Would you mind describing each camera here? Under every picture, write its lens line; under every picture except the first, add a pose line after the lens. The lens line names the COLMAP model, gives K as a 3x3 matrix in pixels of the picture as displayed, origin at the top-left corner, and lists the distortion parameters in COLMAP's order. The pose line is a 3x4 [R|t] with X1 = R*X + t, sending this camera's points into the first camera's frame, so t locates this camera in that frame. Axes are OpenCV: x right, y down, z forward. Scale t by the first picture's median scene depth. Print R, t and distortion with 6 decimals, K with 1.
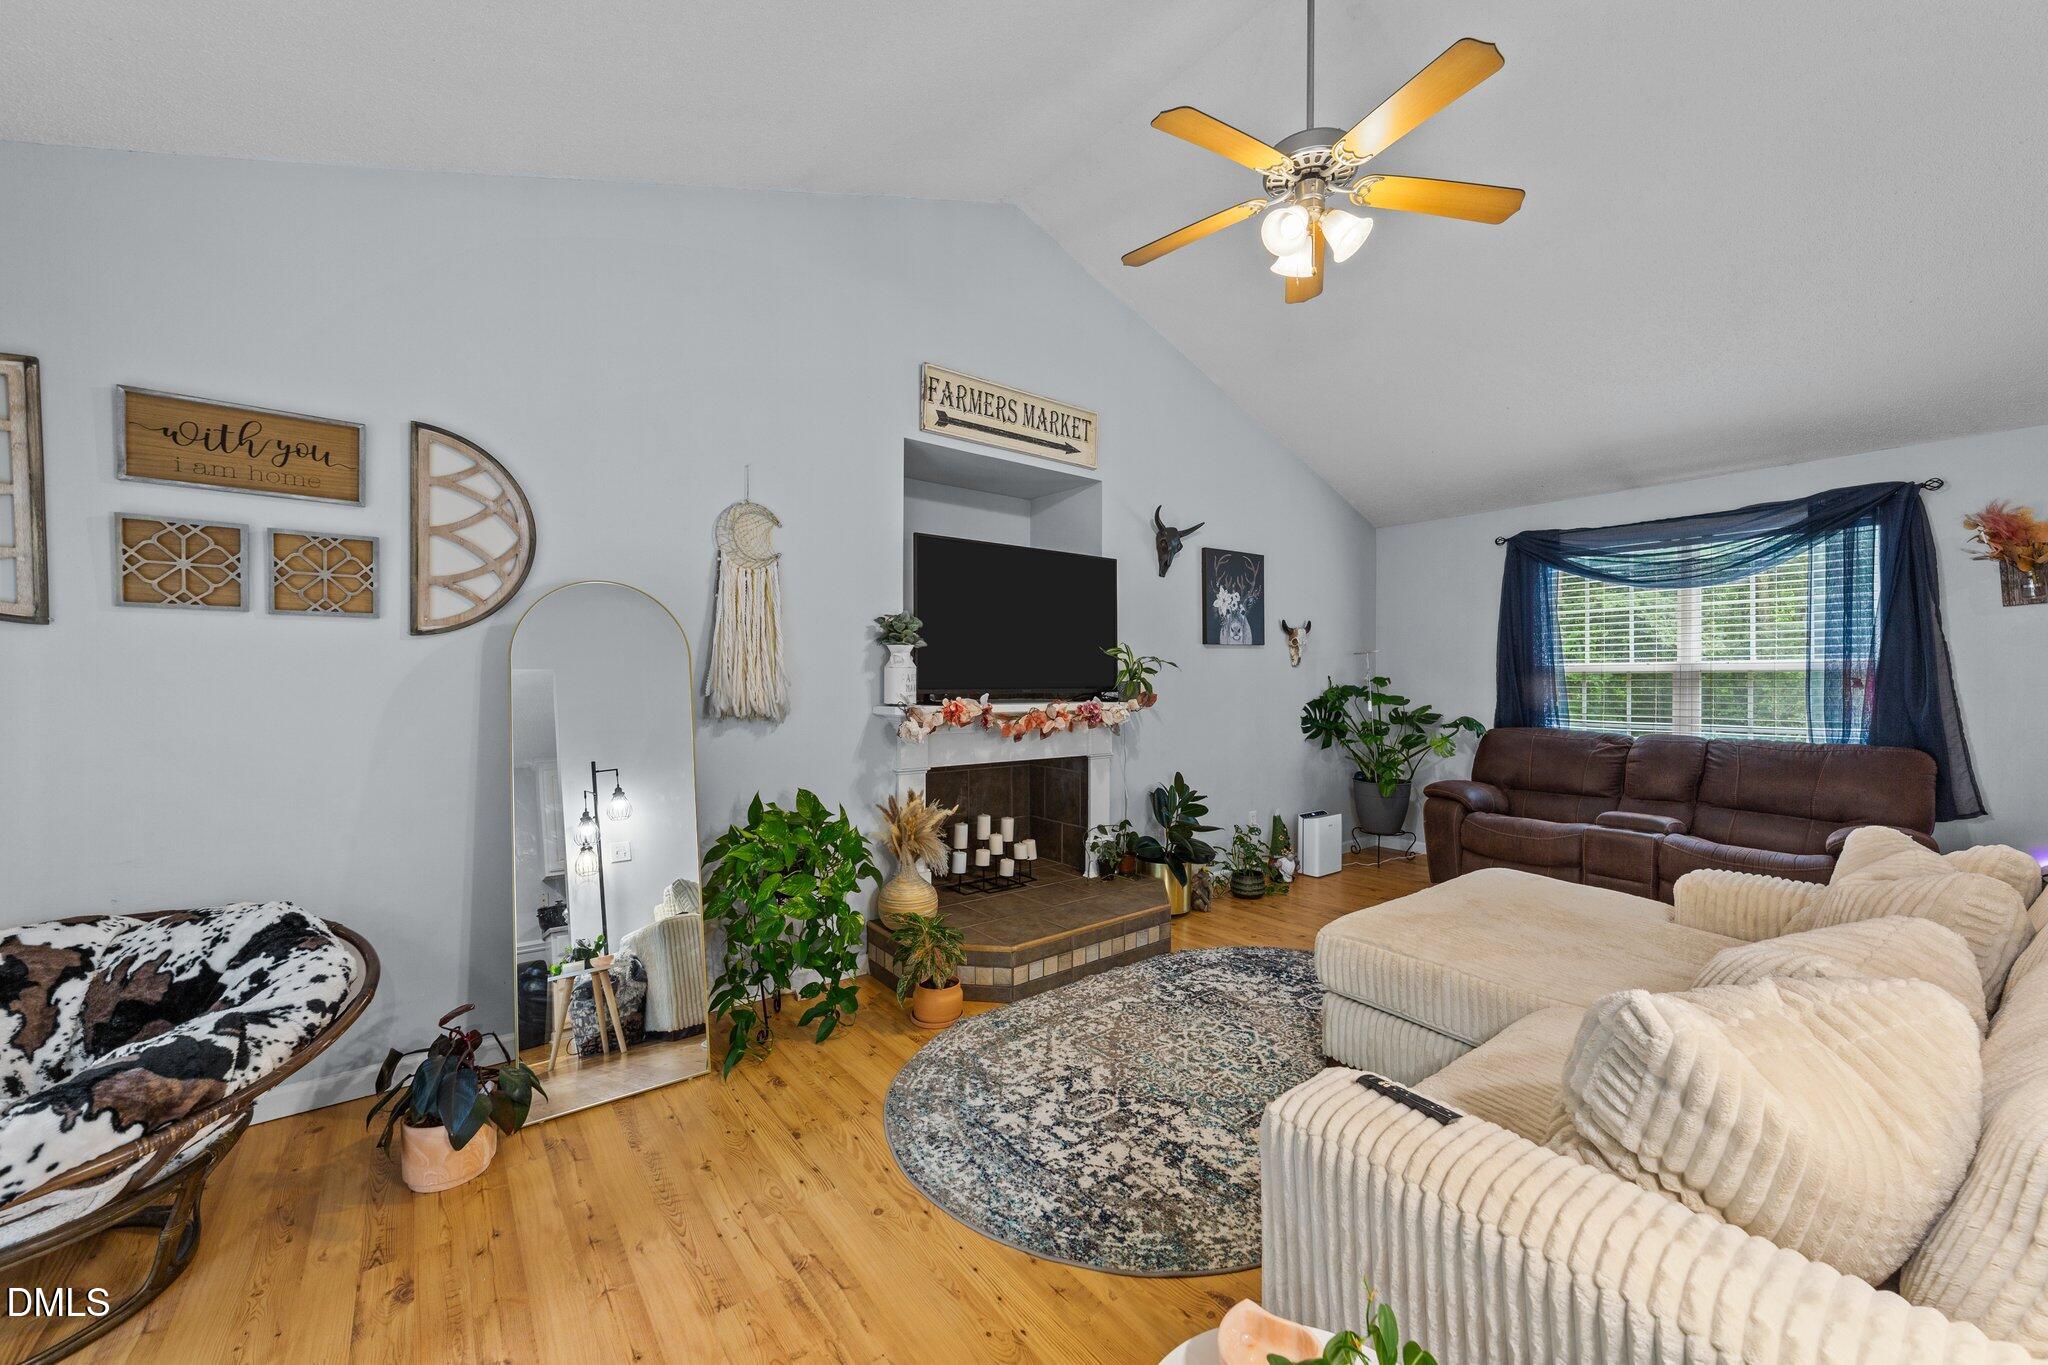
lens RADIAL K [[773.1, 0, 1024.0], [0, 773.1, 682.5], [0, 0, 1]] dist [-0.017213, 0.007348]
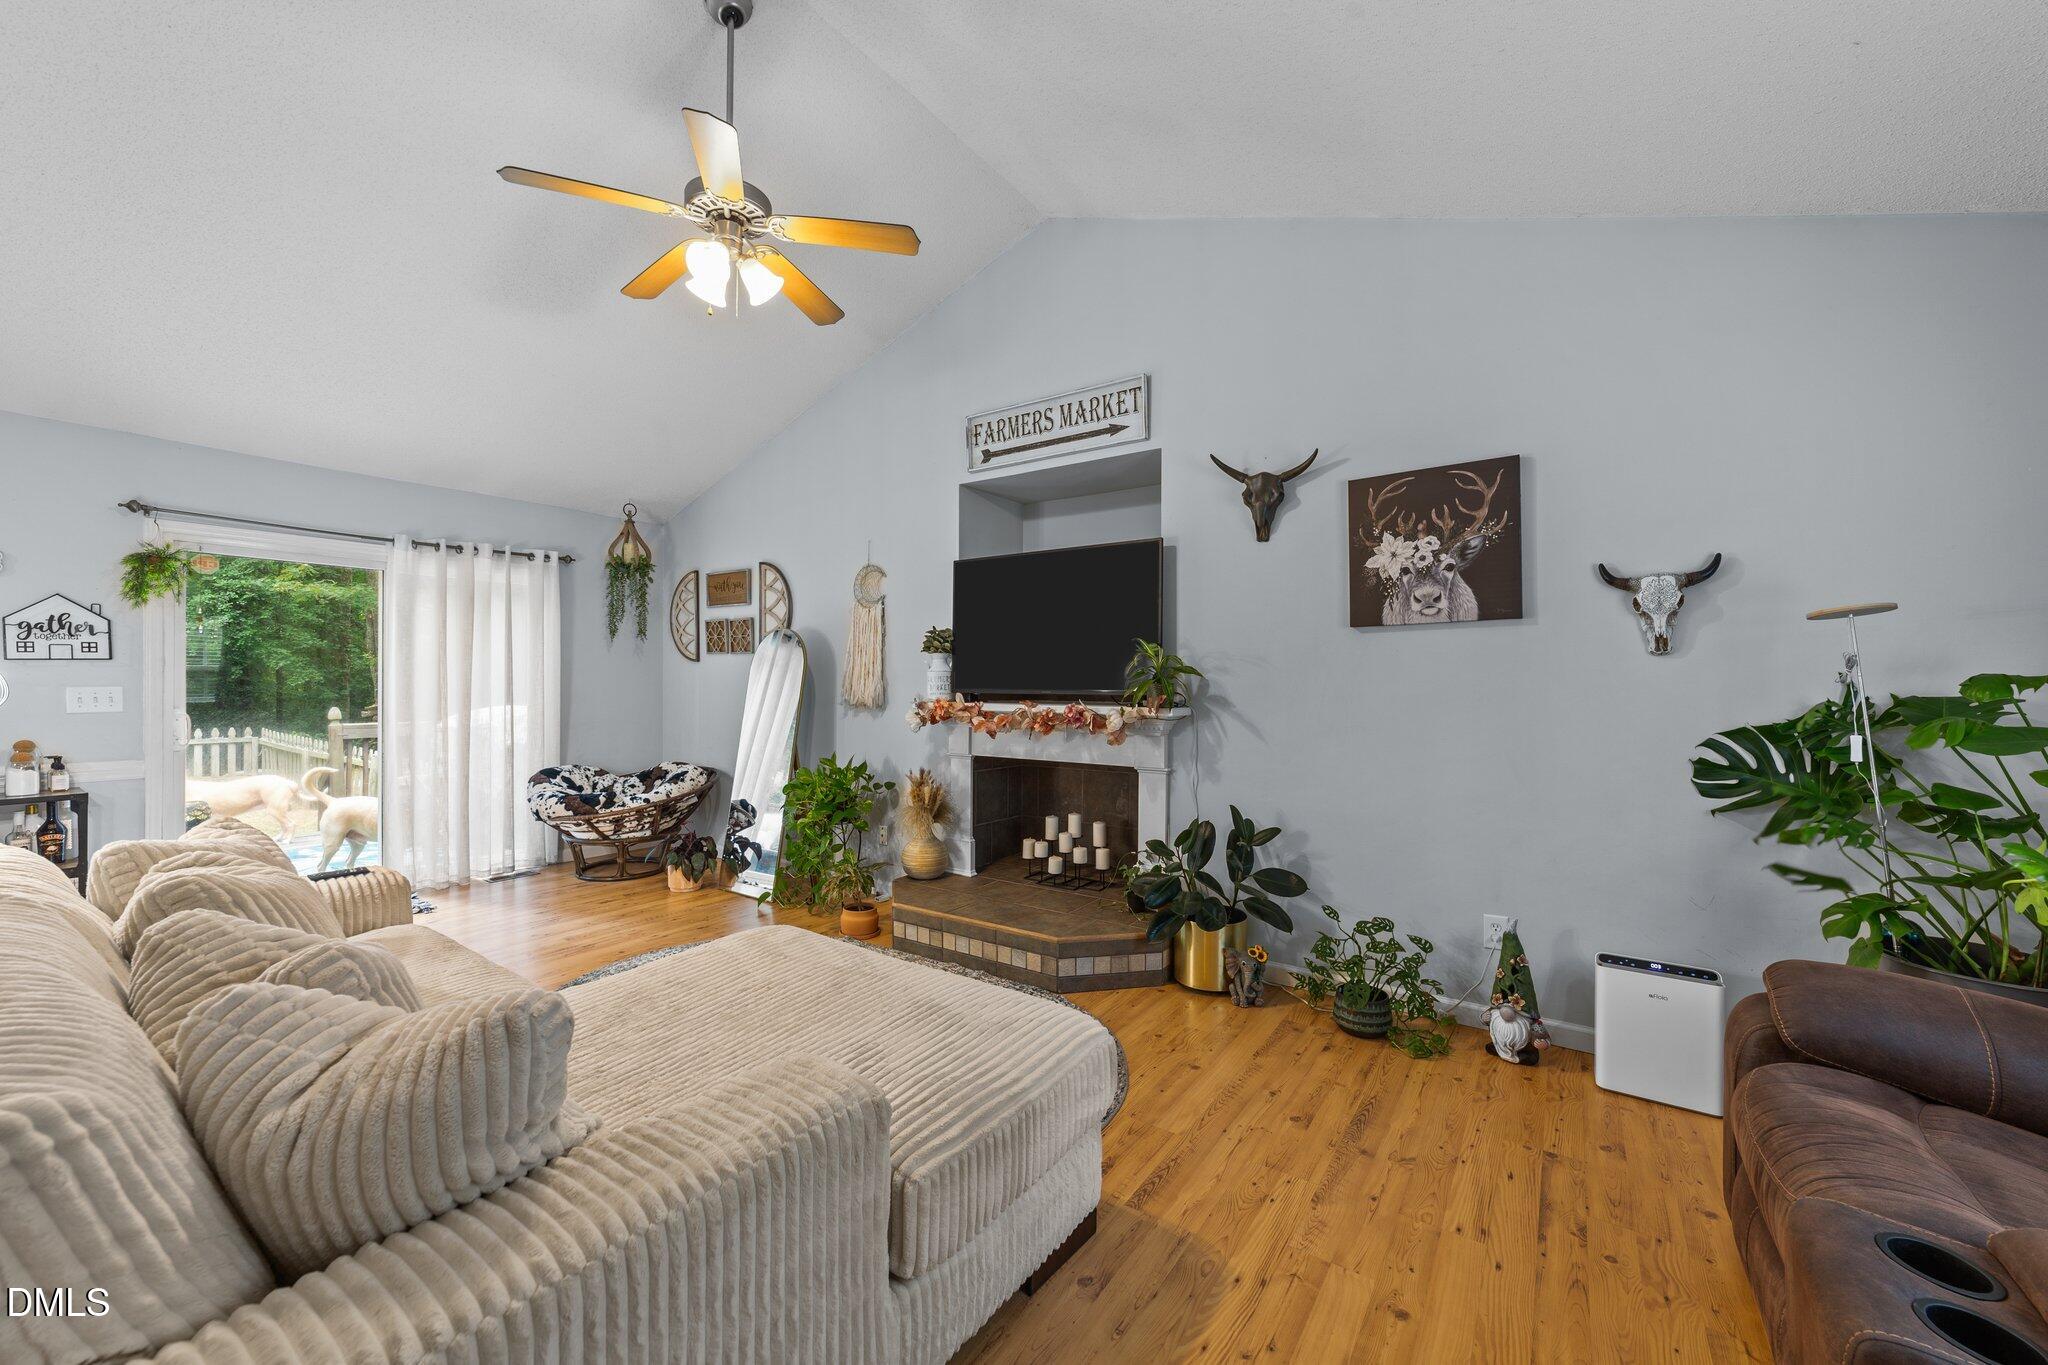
lens RADIAL K [[773.1, 0, 1024.0], [0, 773.1, 682.5], [0, 0, 1]] dist [-0.017213, 0.007348]
pose [[0.311213, -0.001342, -0.950339, 0.917477], [-0.006331, 0.999974, -0.003485, 0.001958], [0.950319, 0.007101, 0.311196, 0.629891]]
